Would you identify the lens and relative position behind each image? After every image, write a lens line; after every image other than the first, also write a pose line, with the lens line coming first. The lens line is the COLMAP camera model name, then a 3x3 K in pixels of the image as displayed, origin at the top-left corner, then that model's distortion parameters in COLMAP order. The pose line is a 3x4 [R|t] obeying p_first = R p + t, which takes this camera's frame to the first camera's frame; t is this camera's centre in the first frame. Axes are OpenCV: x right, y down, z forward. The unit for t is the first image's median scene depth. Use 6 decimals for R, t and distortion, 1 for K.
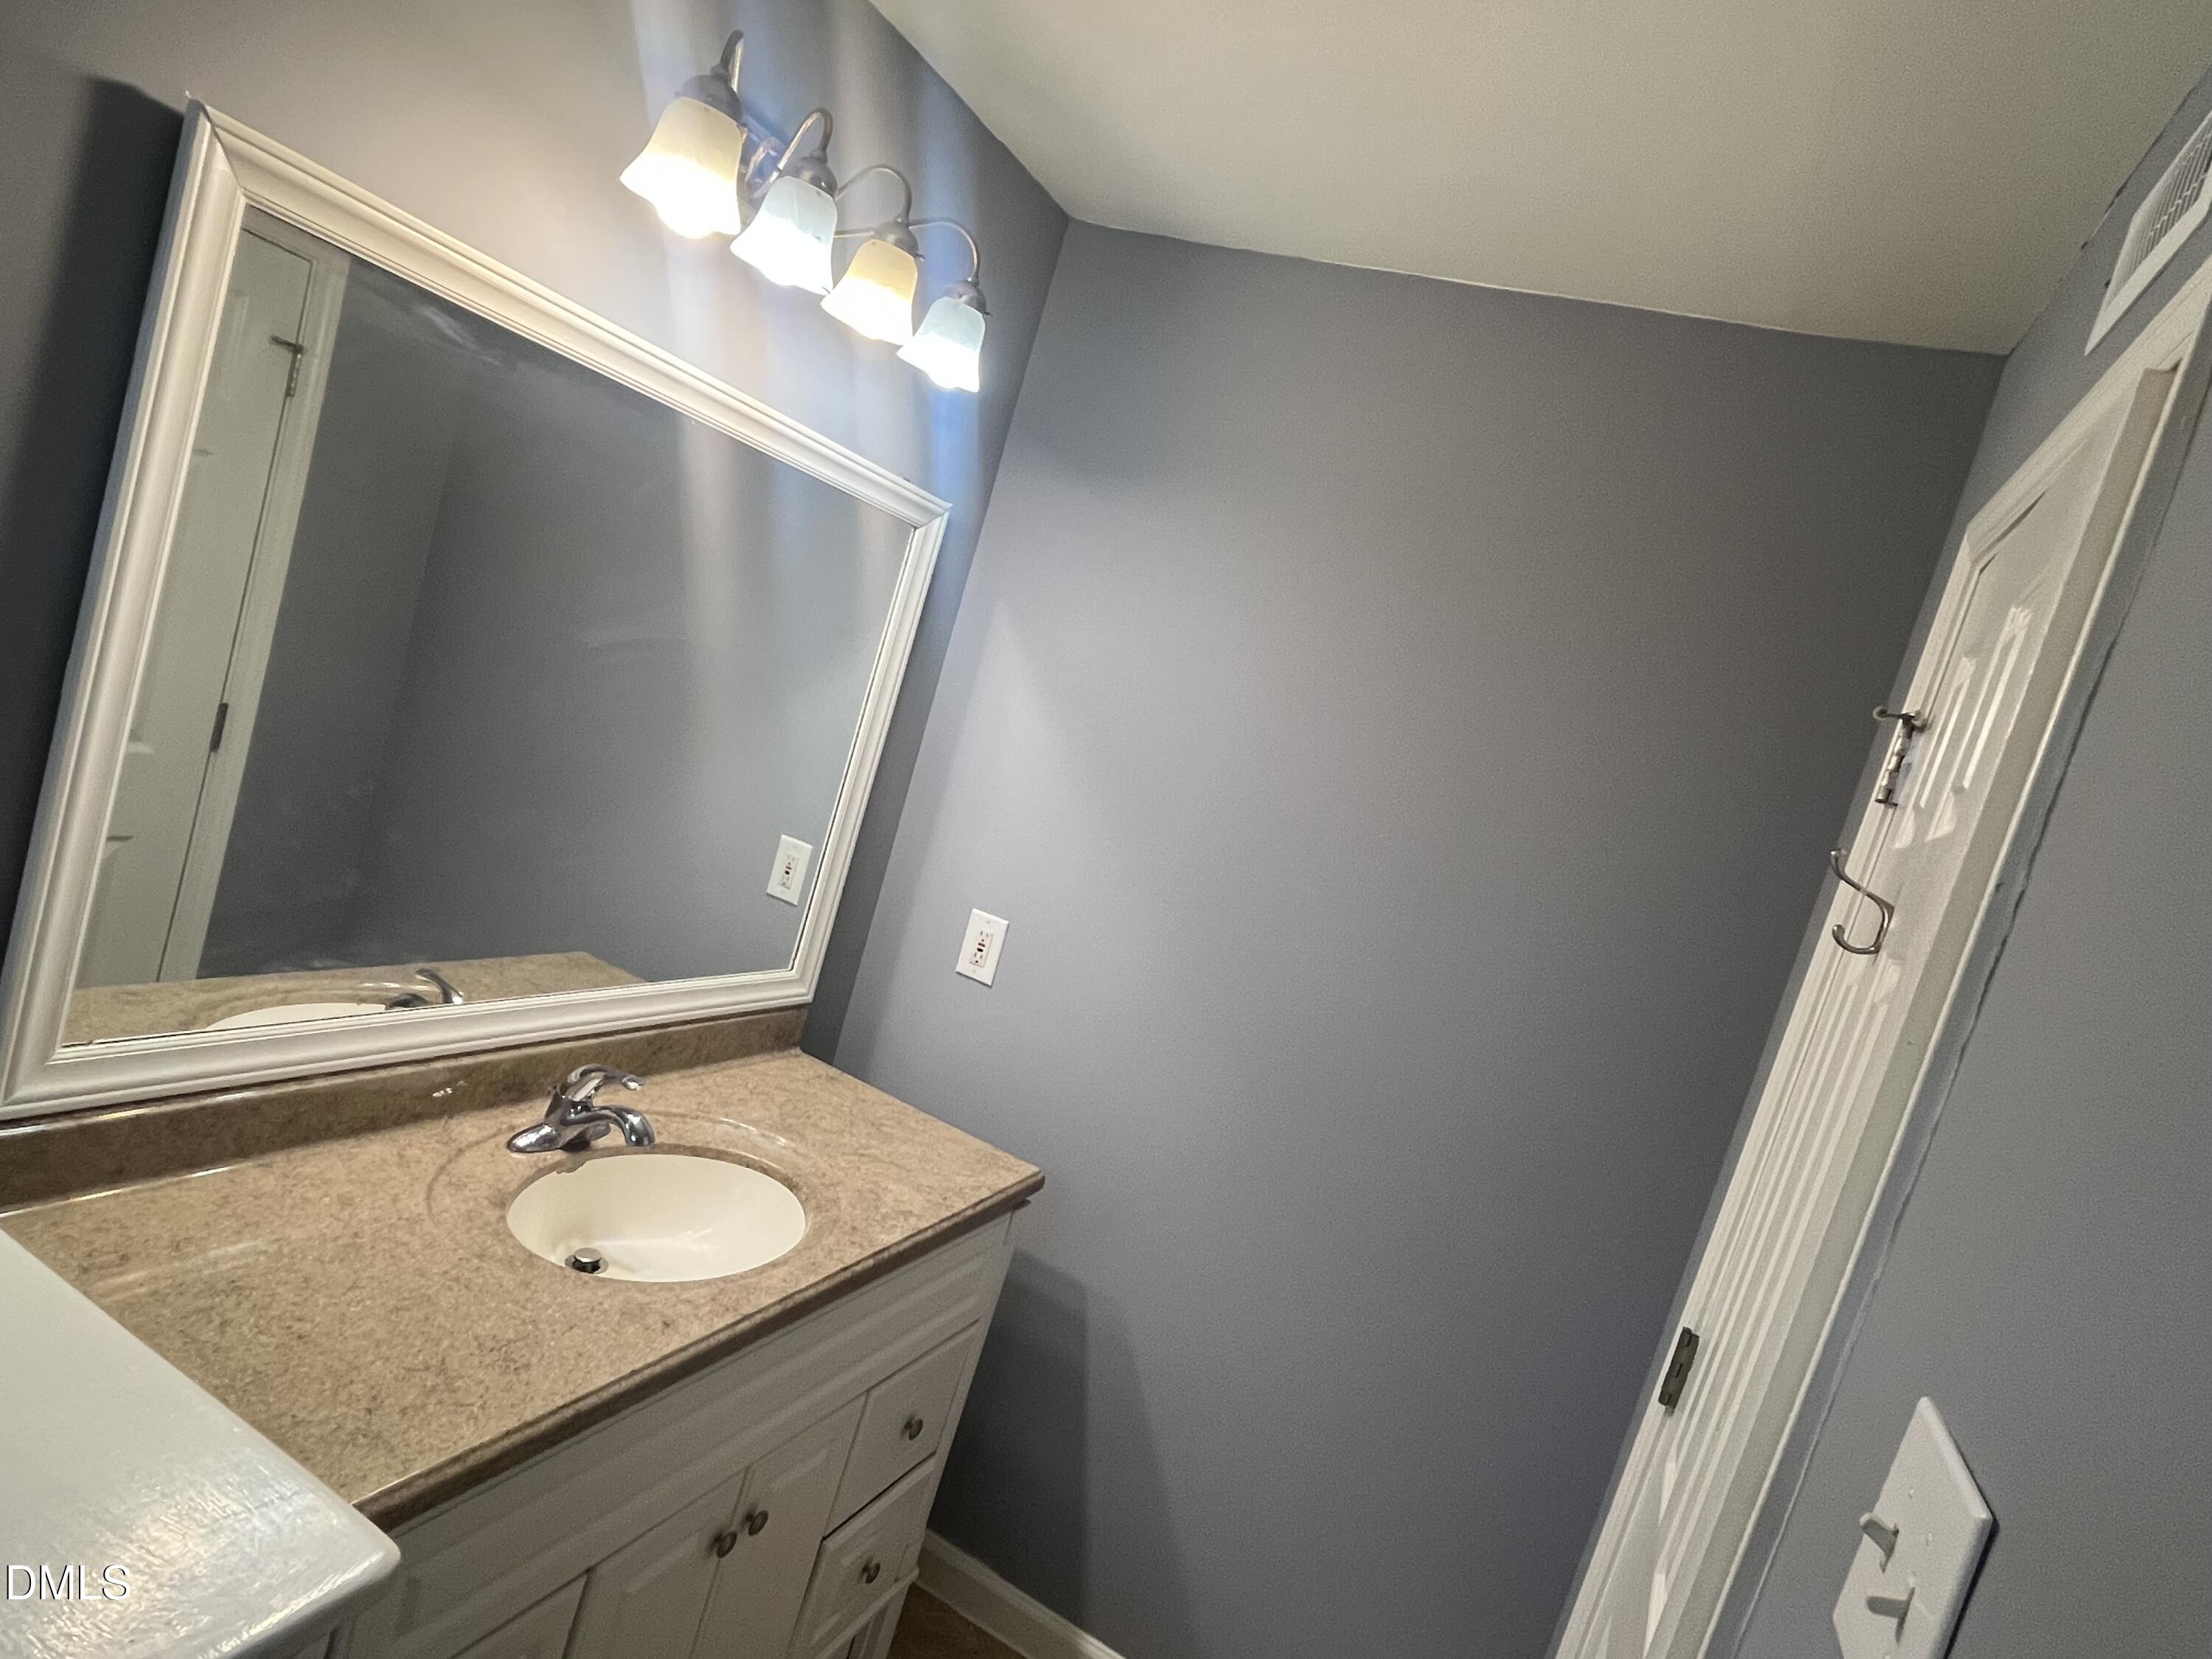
lens RADIAL K [[1252.3, 0, 1101.6], [0, 1252.3, 832.6], [0, 0, 1]] dist [-0.002805, -0.001214]
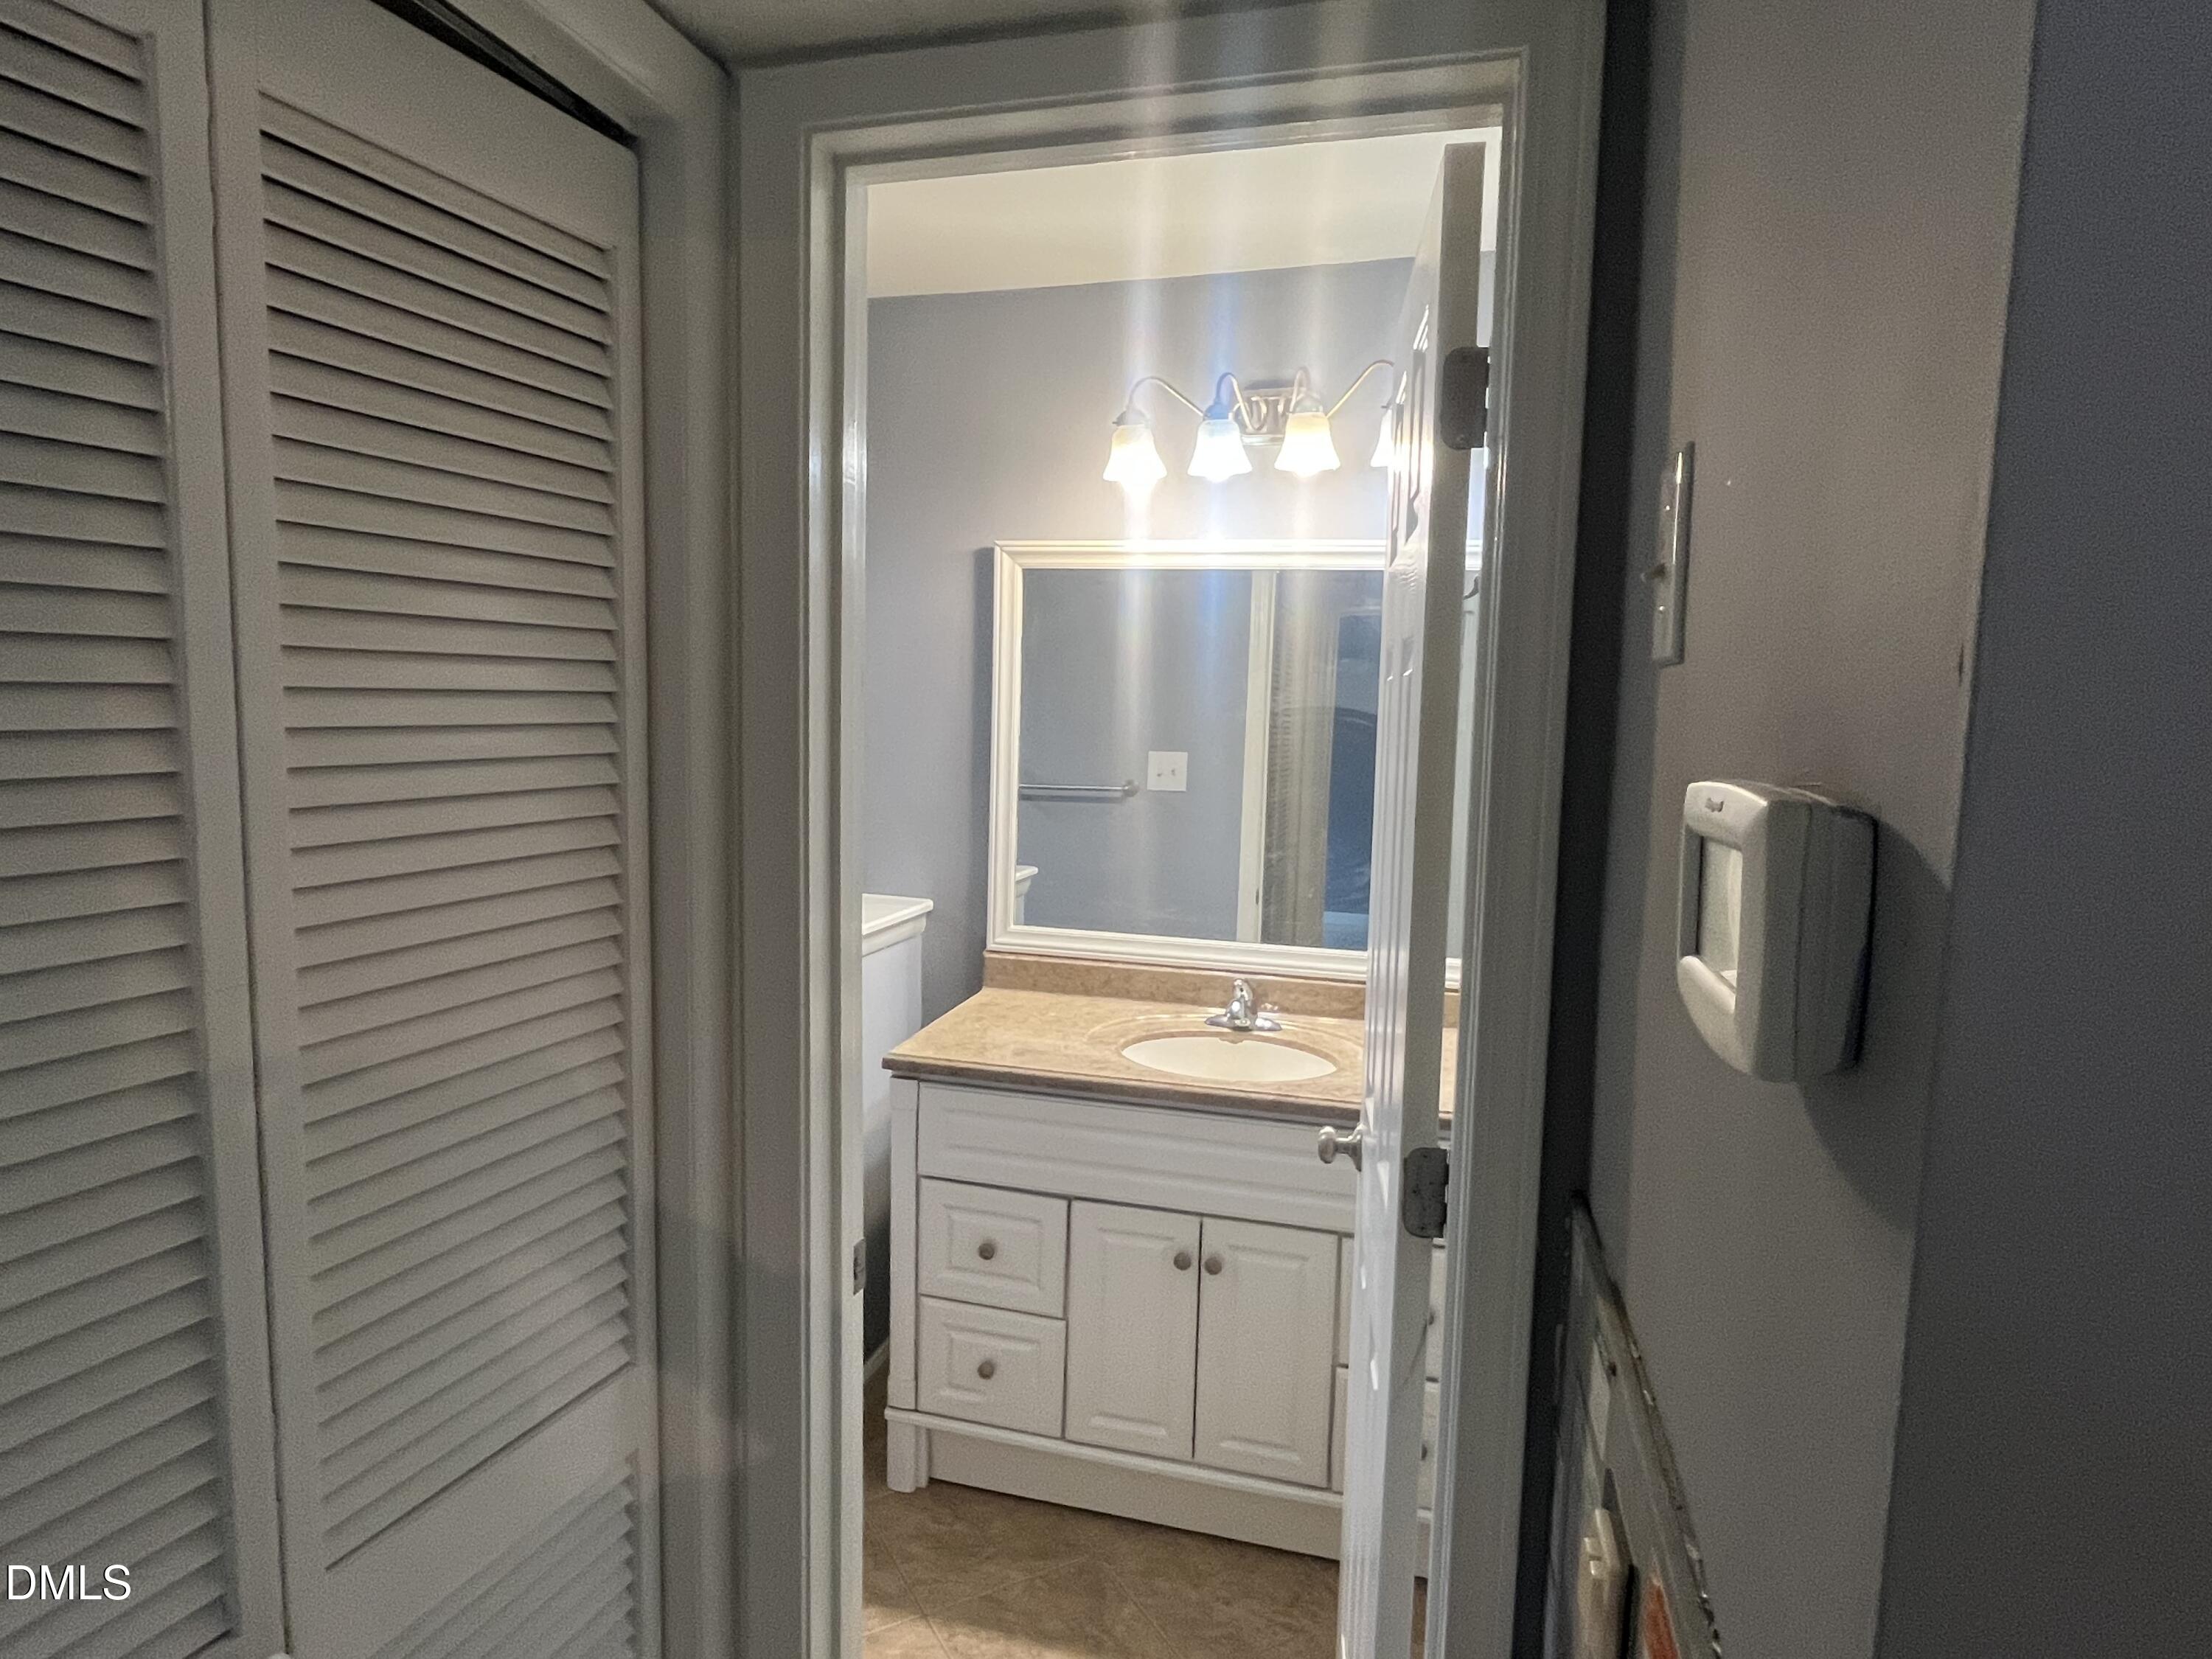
lens RADIAL K [[1252.3, 0, 1101.6], [0, 1252.3, 832.6], [0, 0, 1]] dist [-0.002805, -0.001214]
pose [[0.160380, -0.182780, -0.969984, 1.336783], [-0.075458, 0.977559, -0.196684, 0.393966], [0.984167, 0.104737, 0.142989, 0.685185]]
